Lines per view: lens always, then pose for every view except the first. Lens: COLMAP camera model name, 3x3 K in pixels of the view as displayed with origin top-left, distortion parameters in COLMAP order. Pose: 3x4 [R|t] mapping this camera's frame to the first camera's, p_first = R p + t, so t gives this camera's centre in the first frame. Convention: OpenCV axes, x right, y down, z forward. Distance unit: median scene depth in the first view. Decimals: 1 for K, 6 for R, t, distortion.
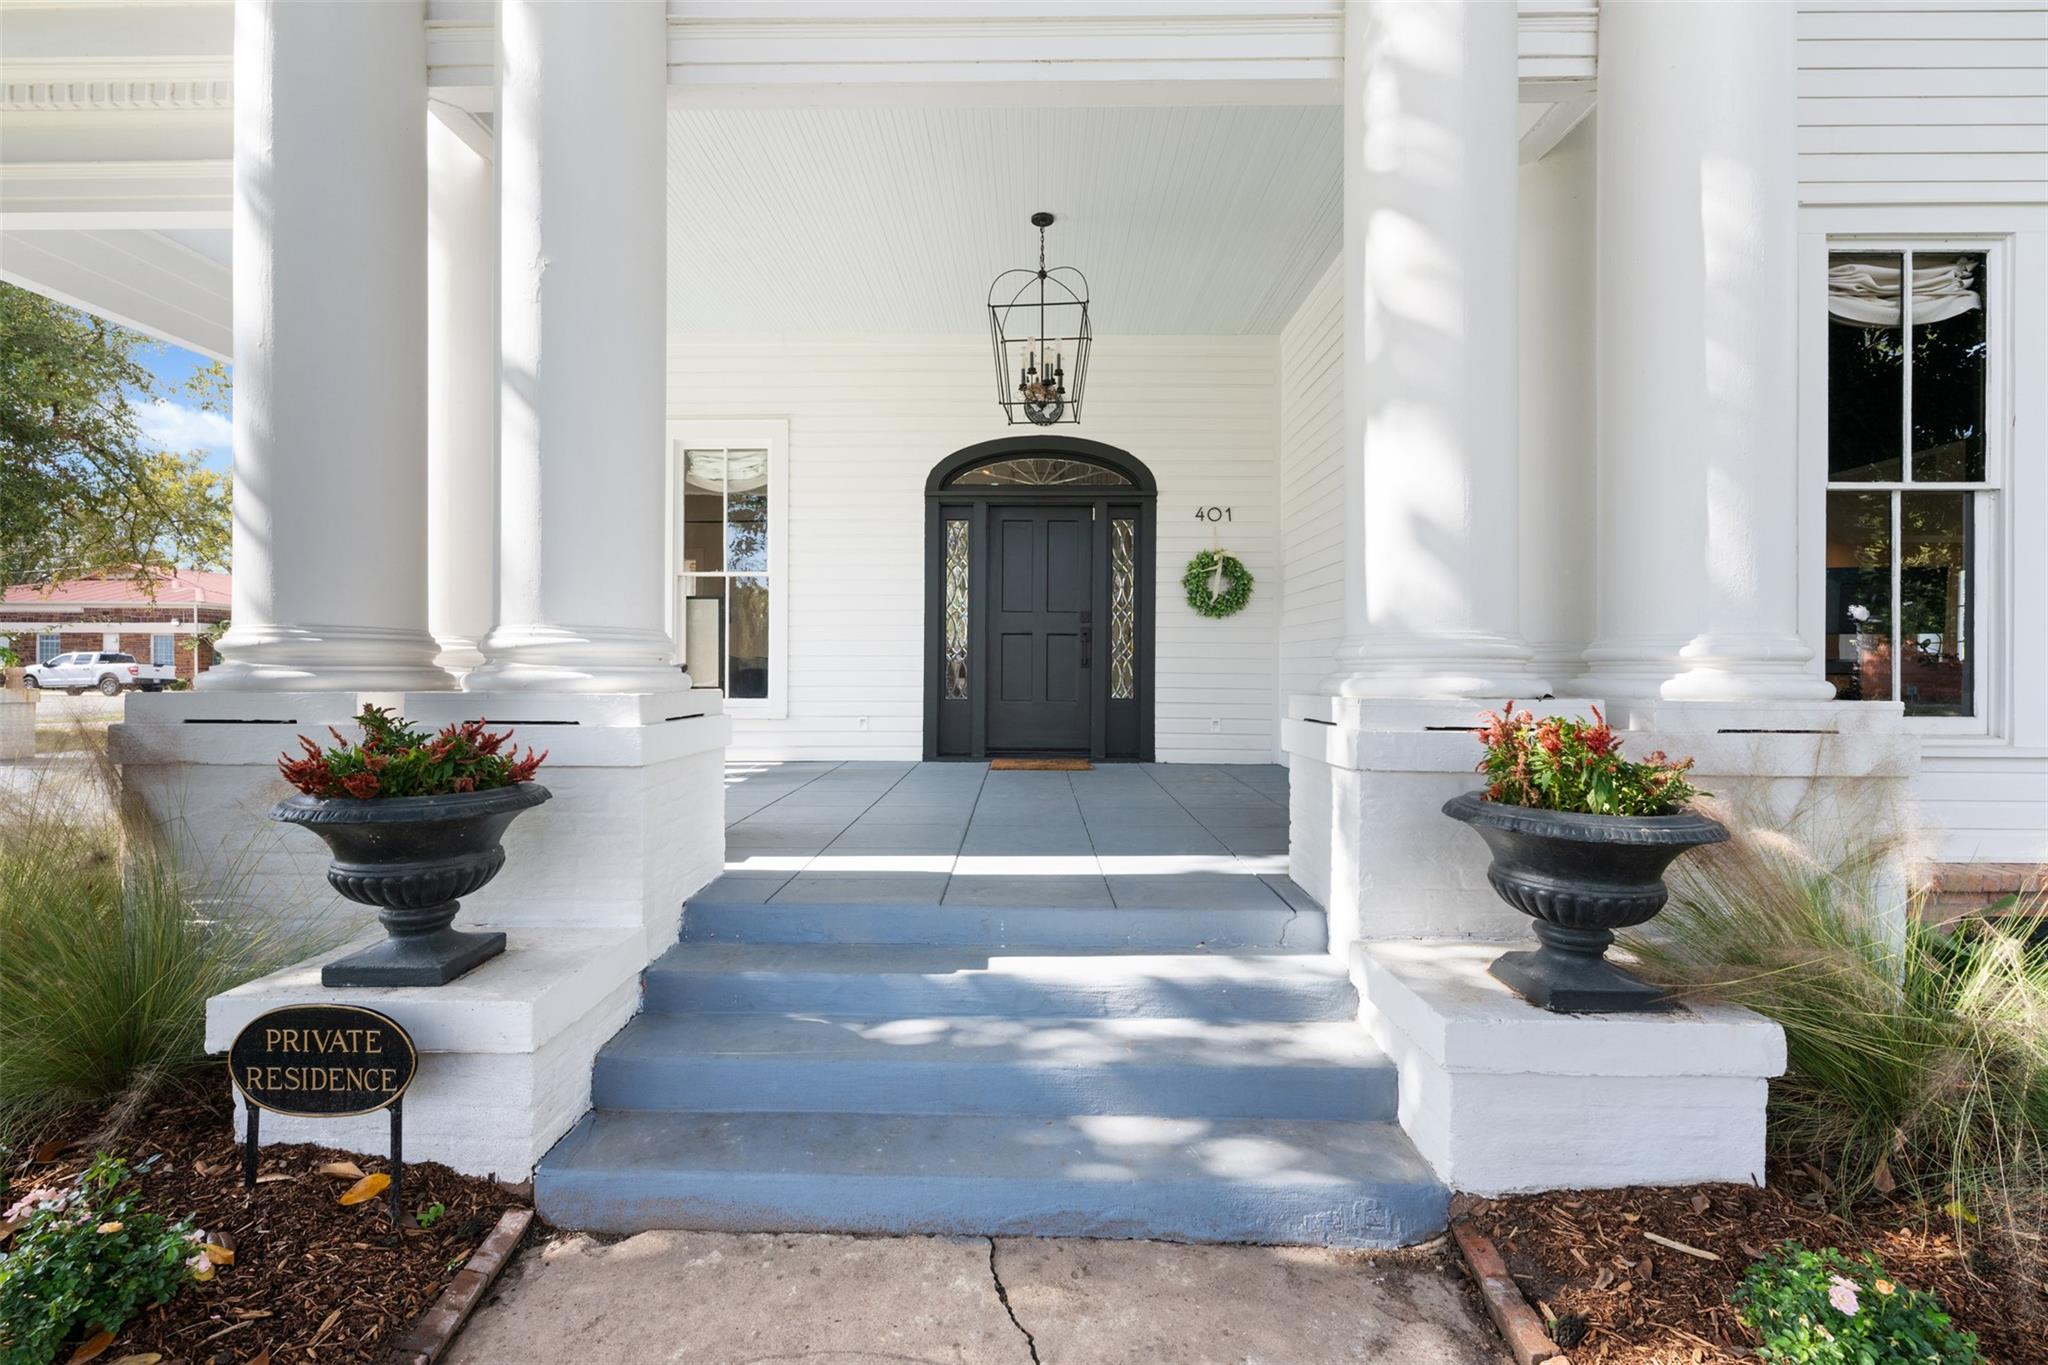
lens RADIAL K [[872.4, 0, 1010.4], [0, 872.4, 670.2], [0, 0, 1]] dist [-0.001254, -0.000227]
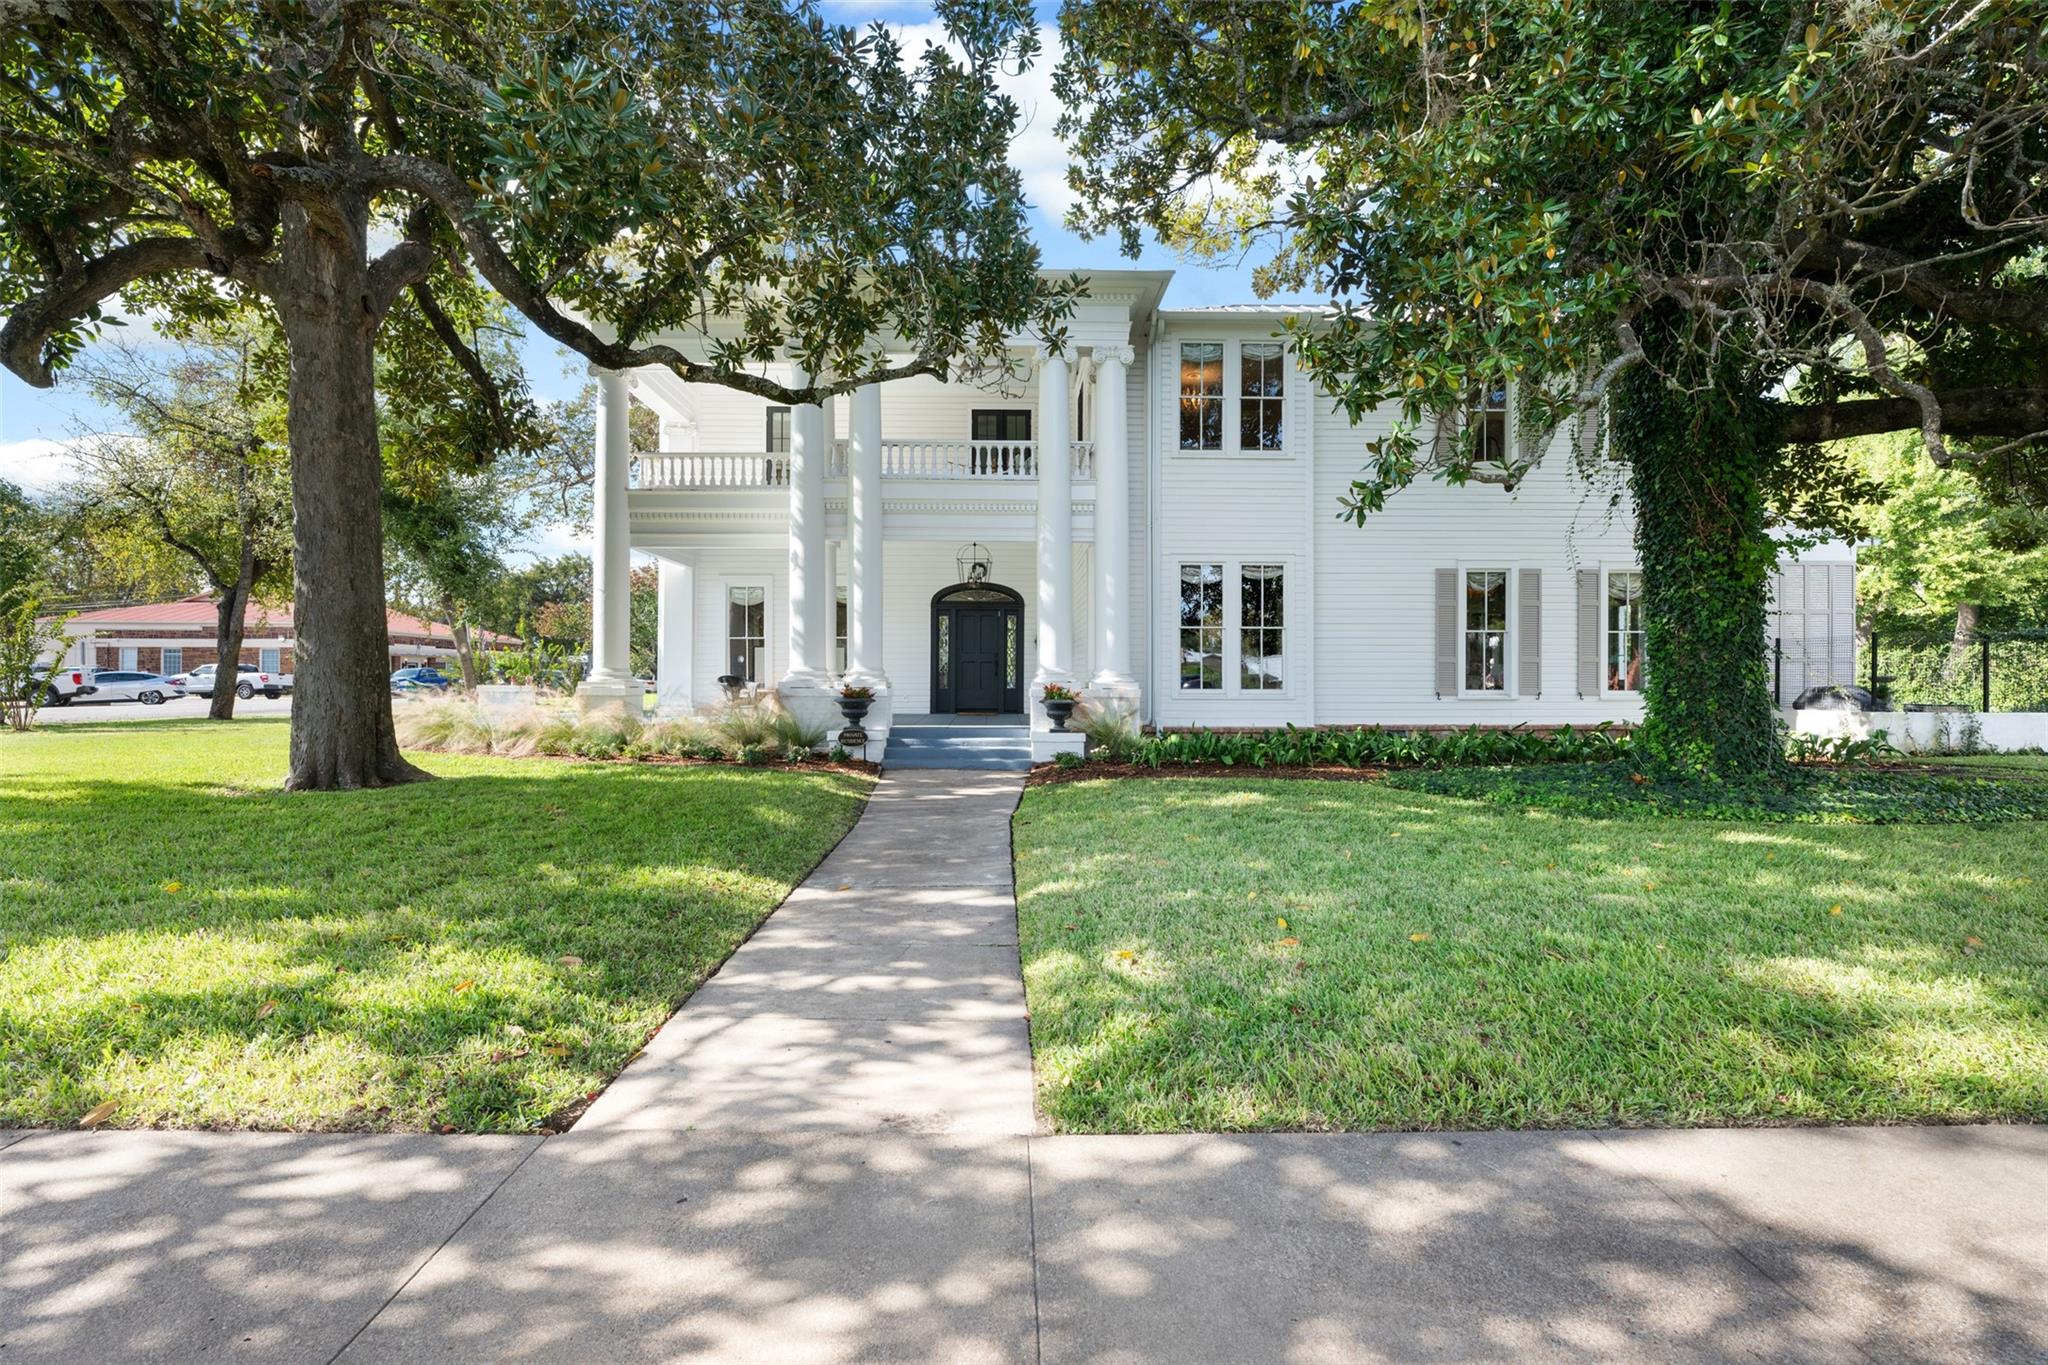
lens RADIAL K [[872.4, 0, 1025.6], [0, 872.4, 680.7], [0, 0, 1]] dist [-0.001254, -0.000227]
pose [[0.998928, -0.001325, 0.046264, 0.084806], [0.001175, 0.999994, 0.003266, 0.005624], [-0.046268, -0.003208, 0.998924, -2.717041]]
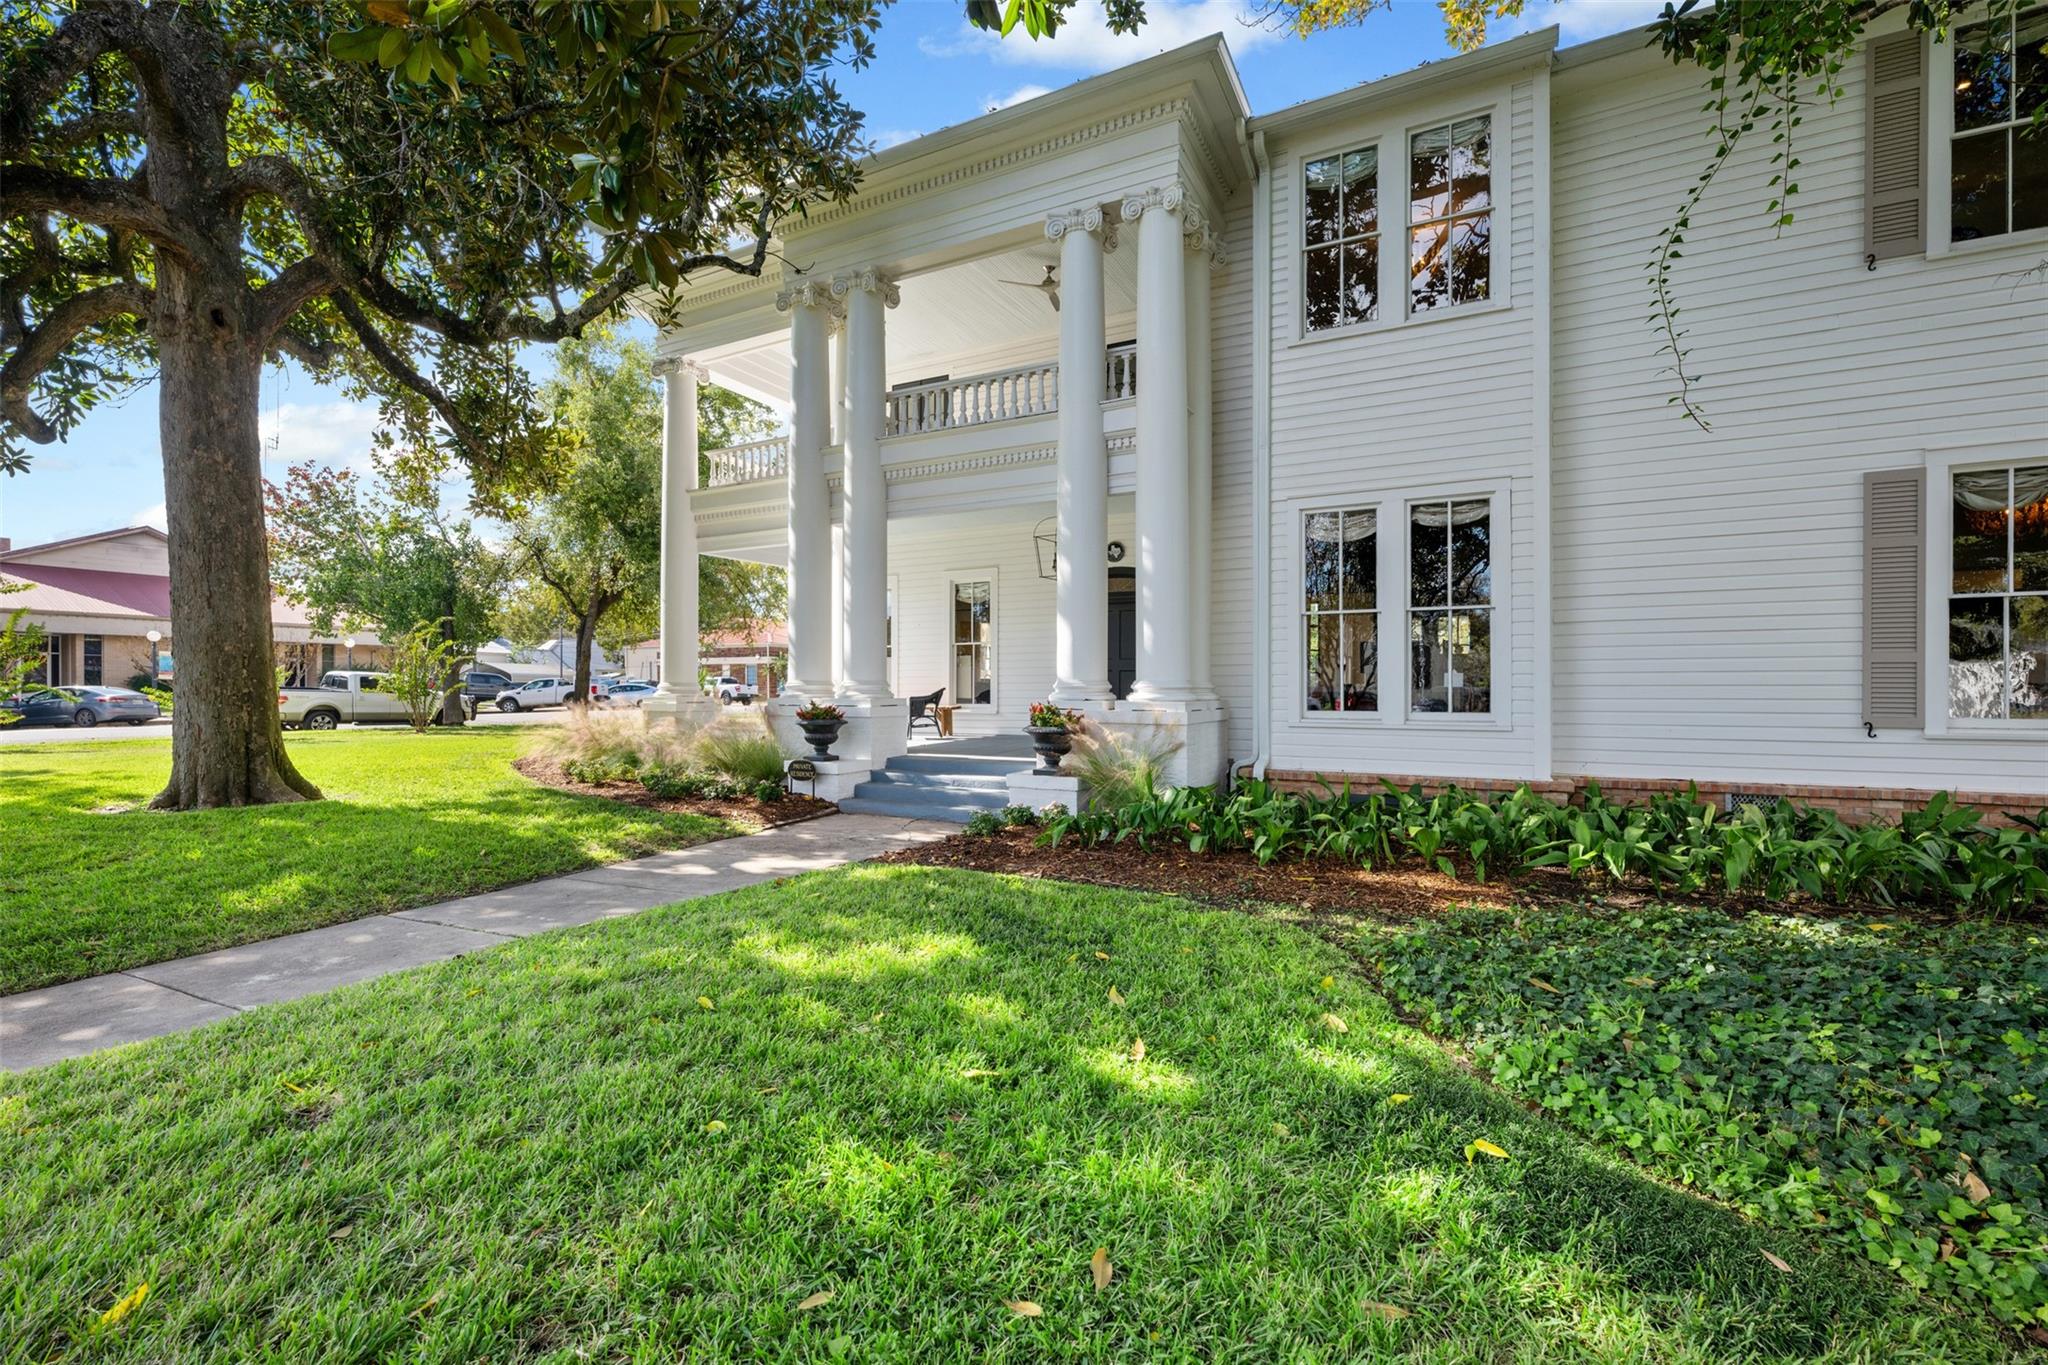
lens RADIAL K [[872.4, 0, 1025.5], [0, 872.4, 682.9], [0, 0, 1]] dist [-0.001254, -0.000227]
pose [[0.894891, -0.005497, -0.446250, 1.302034], [0.003996, 0.999983, -0.004305, -0.014226], [0.446266, 0.002069, 0.894898, -1.459296]]
